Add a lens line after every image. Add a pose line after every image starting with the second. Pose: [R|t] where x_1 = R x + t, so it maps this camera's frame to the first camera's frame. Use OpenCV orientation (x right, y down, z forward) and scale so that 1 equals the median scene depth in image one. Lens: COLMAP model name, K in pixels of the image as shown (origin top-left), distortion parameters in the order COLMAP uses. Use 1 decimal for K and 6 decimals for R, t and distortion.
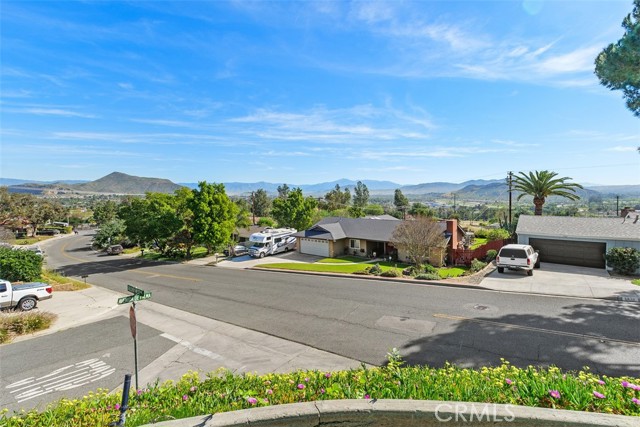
lens RADIAL K [[292.3, 0, 322.2], [0, 292.3, 215.8], [0, 0, 1]] dist [0.004952, 0.001136]
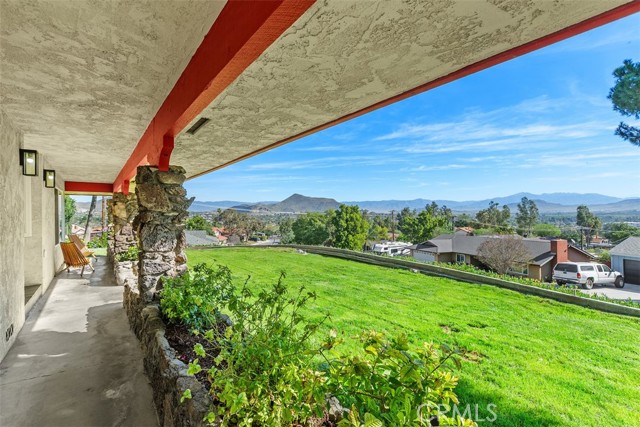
lens RADIAL K [[292.3, 0, 316.4], [0, 292.3, 213.6], [0, 0, 1]] dist [0.004952, 0.001136]
pose [[0.858443, -0.000022, -0.512908, 0.180935], [-0.034650, 0.997713, -0.058035, 0.008062], [0.511737, 0.067592, 0.856479, -0.218608]]
